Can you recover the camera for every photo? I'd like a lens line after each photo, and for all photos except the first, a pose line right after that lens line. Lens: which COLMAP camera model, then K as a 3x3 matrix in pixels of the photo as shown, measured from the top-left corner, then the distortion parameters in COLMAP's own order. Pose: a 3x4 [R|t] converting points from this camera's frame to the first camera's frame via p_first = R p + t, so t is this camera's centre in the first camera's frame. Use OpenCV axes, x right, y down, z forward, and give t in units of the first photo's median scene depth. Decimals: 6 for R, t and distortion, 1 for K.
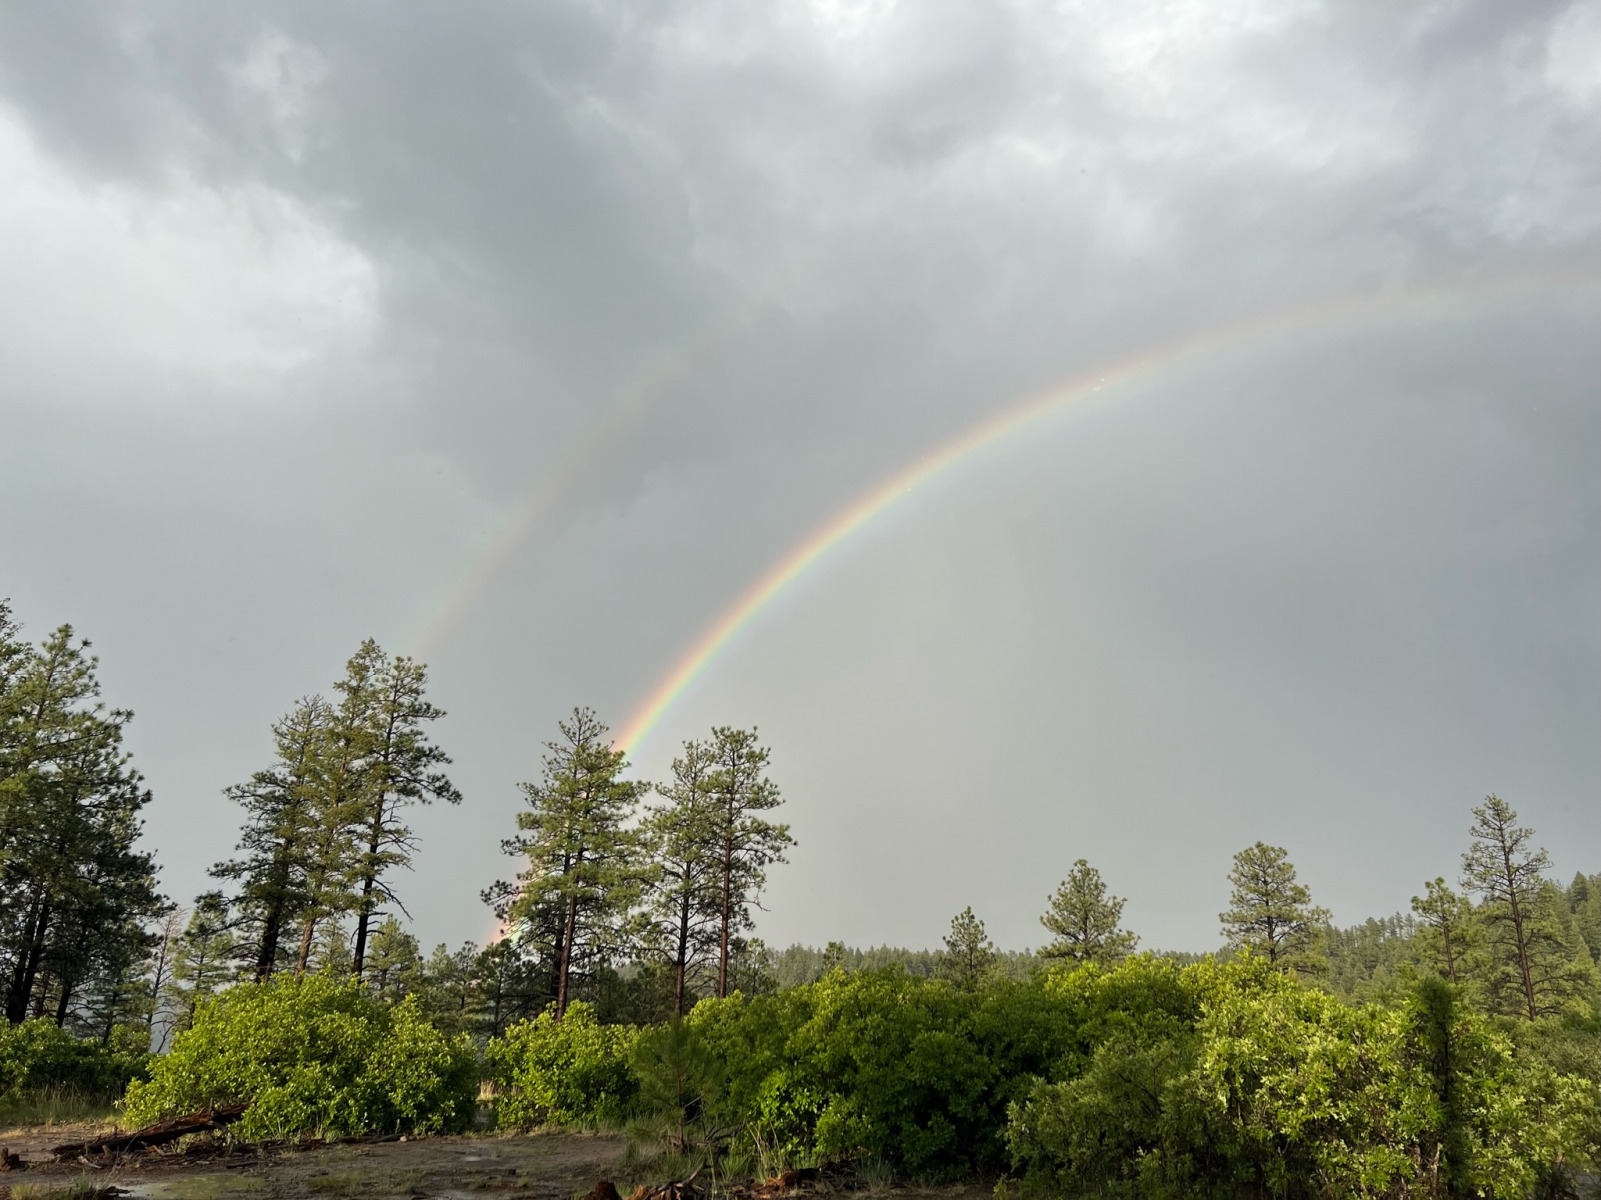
lens RADIAL K [[1192.9, 0, 811.5], [0, 1192.9, 611.2], [0, 0, 1]] dist [0.057189, -0.059717]
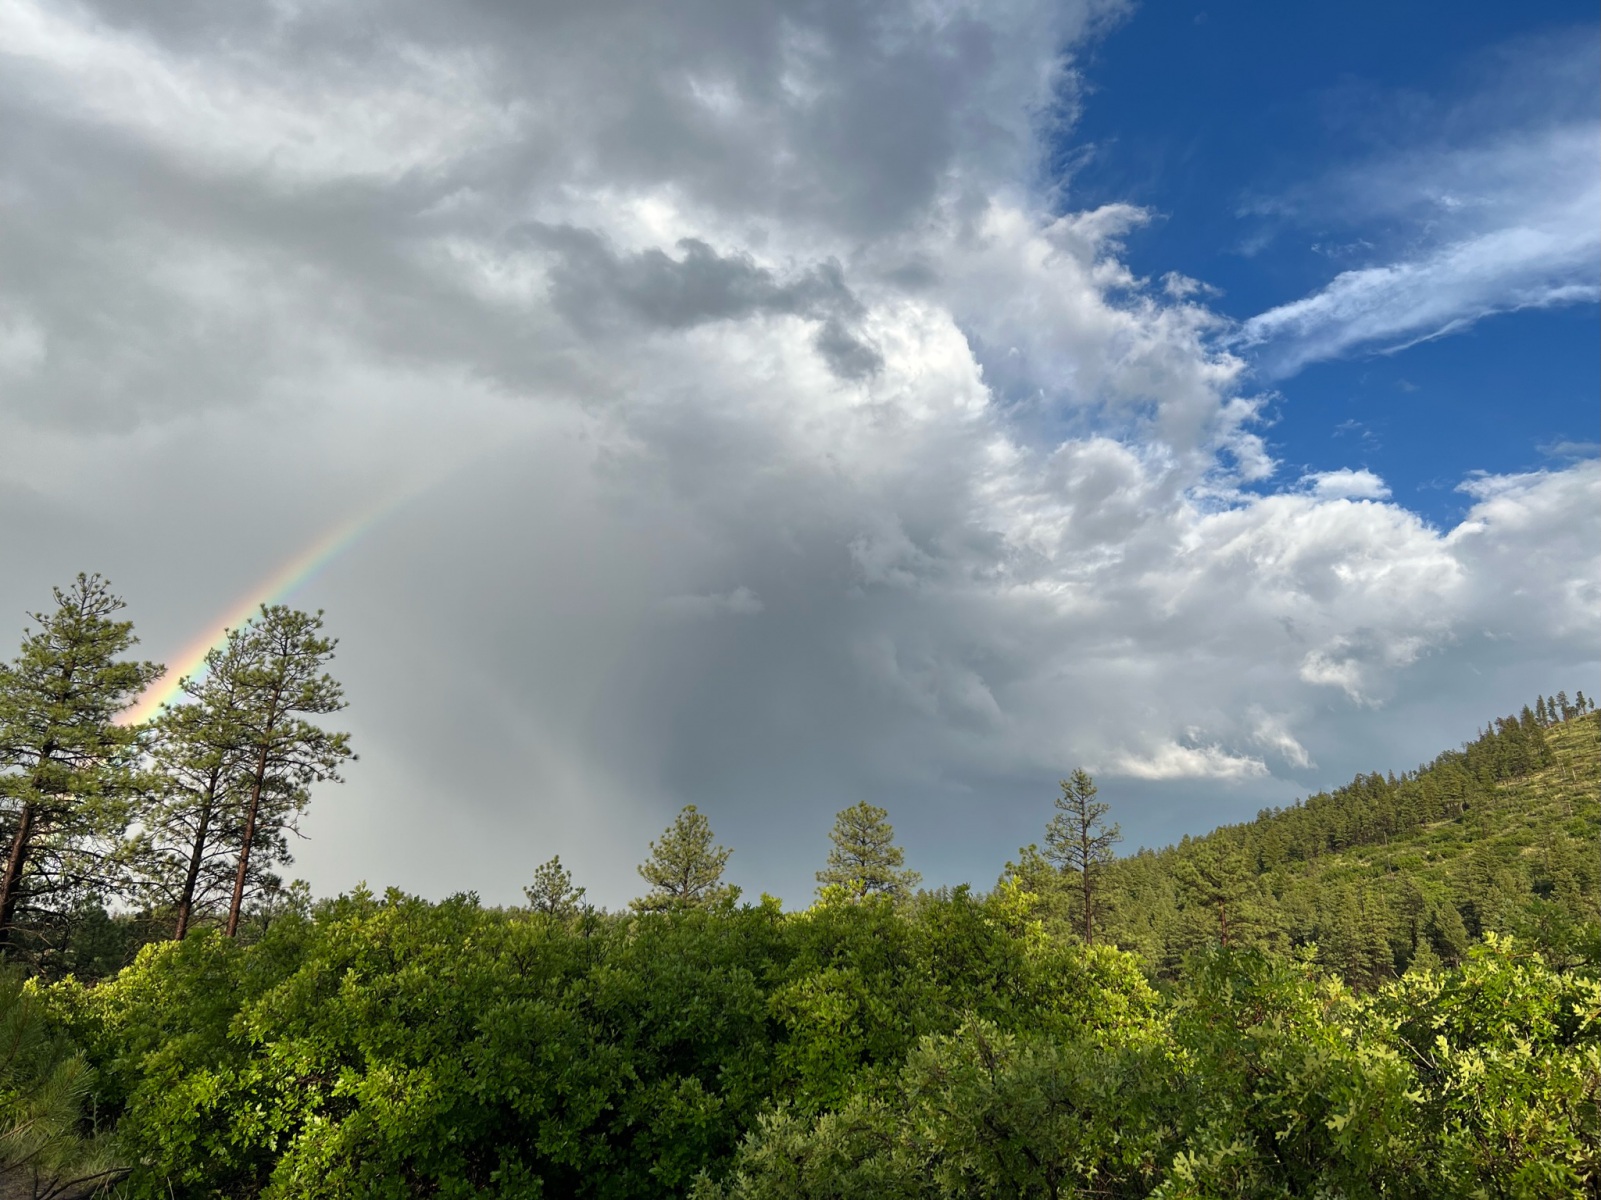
lens RADIAL K [[1192.9, 0, 796.4], [0, 1192.9, 592.9], [0, 0, 1]] dist [0.057189, -0.059717]
pose [[0.946695, 0.116641, 0.300271, 0.010625], [-0.121822, 0.992551, -0.001480, 0.047612], [-0.298207, -0.035178, 0.953853, 0.140430]]
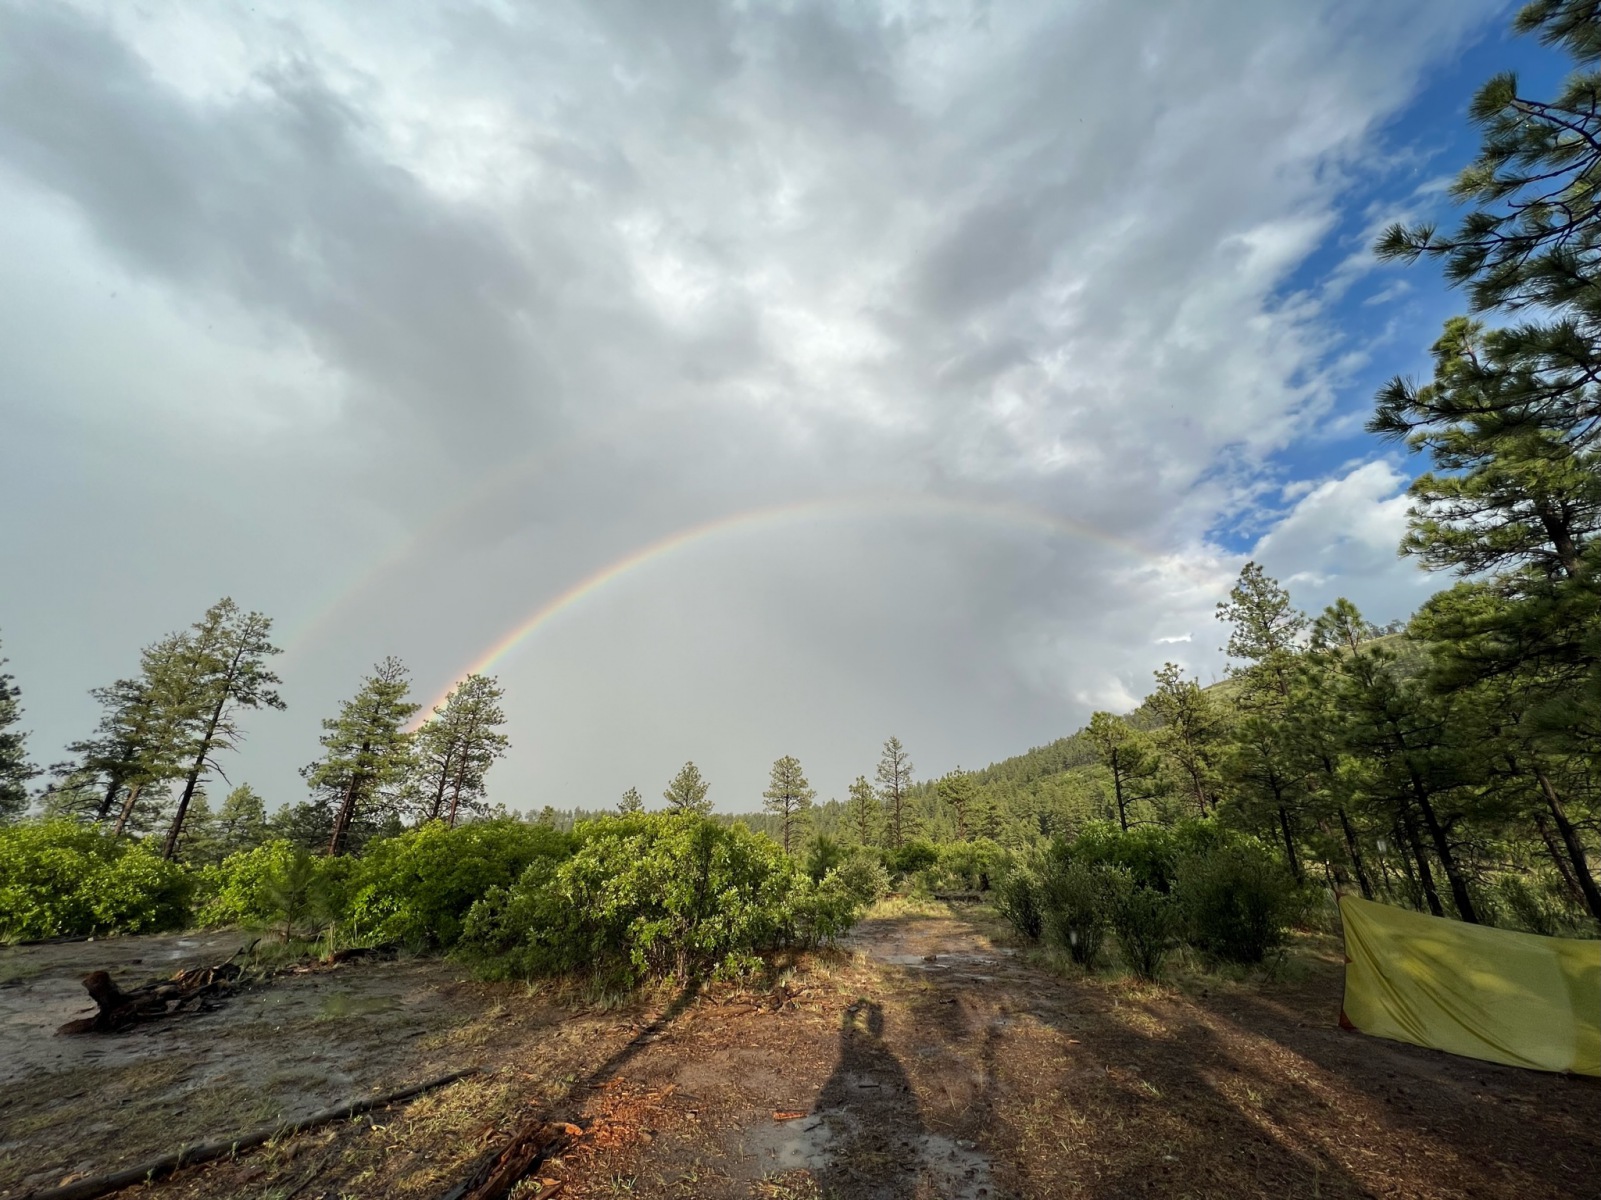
lens RADIAL K [[635.2, 0, 801.0], [0, 635.2, 592.2], [0, 0, 1]] dist [0.001438, -0.000349]
pose [[0.942613, 0.117843, 0.312399, 0.063267], [-0.099677, 0.992297, -0.073555, 0.003243], [-0.318660, 0.038195, 0.947099, 0.007459]]
